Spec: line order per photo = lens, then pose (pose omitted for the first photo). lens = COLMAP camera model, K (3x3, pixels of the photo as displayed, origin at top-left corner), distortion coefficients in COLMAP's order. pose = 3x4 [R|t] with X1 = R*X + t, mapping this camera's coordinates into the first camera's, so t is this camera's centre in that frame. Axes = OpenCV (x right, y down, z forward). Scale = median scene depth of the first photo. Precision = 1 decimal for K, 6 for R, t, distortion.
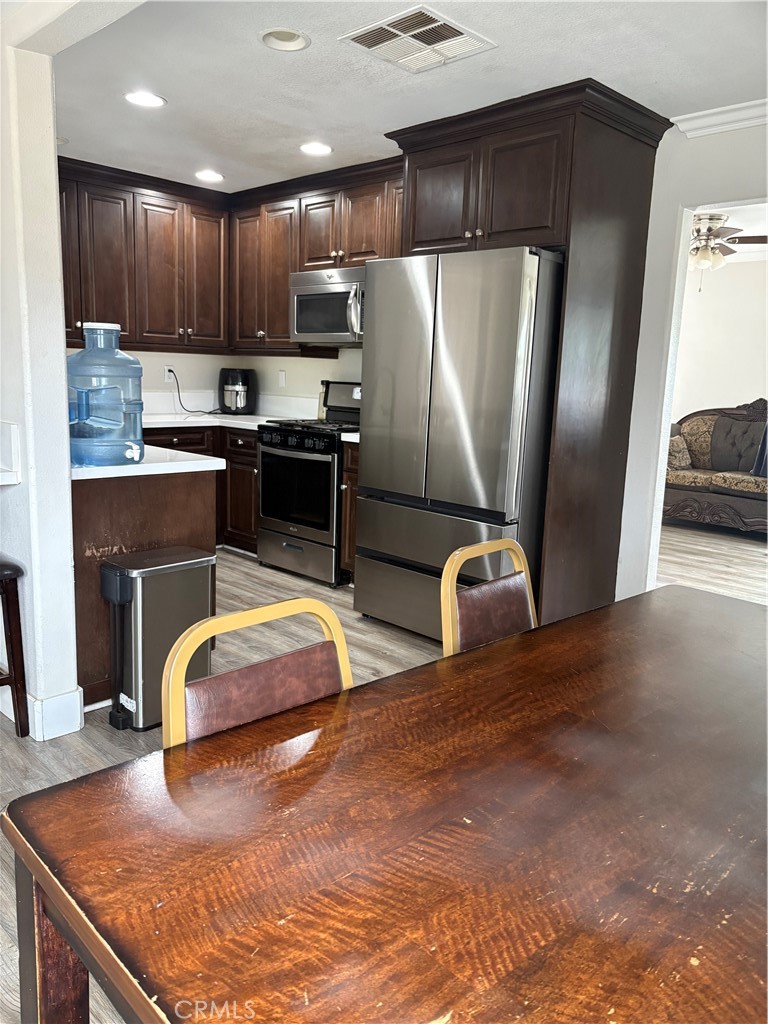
lens RADIAL K [[768.3, 0, 389.9], [0, 768.3, 514.8], [0, 0, 1]] dist [0.046638, -0.056316]
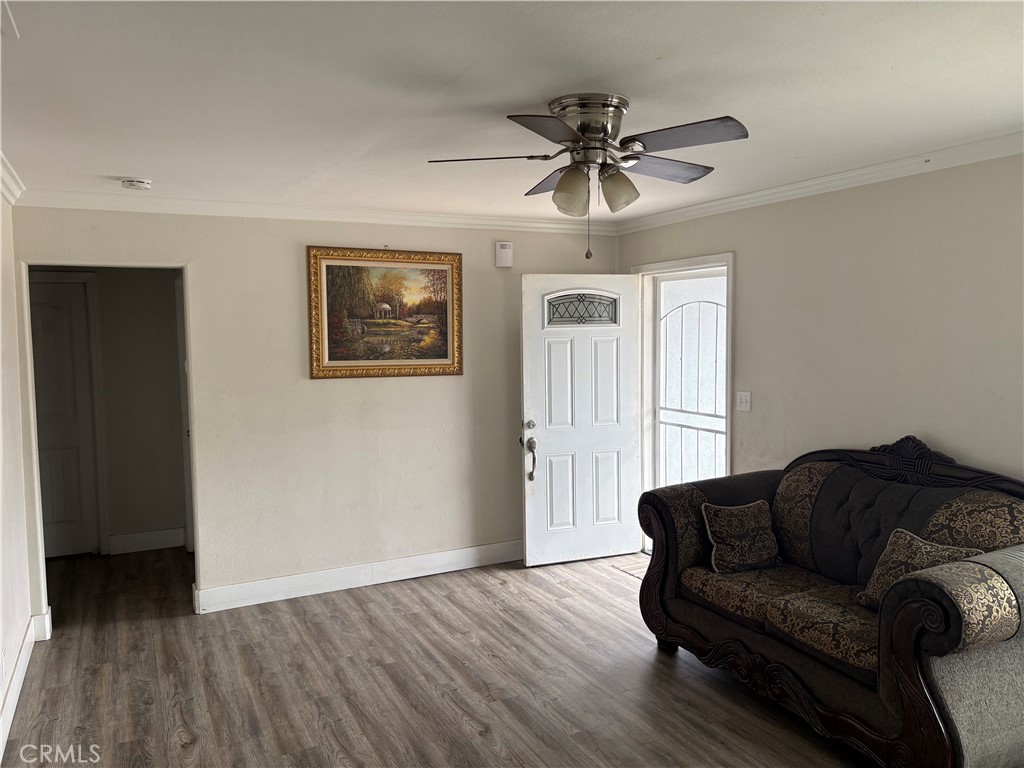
lens RADIAL K [[768.3, 0, 510.8], [0, 768.3, 385.8], [0, 0, 1]] dist [0.046638, -0.056316]
pose [[0.945071, -0.026340, -0.325801, 0.589808], [-0.013912, 0.992603, -0.120604, -0.174370], [0.326568, 0.118512, 0.937715, 0.638575]]
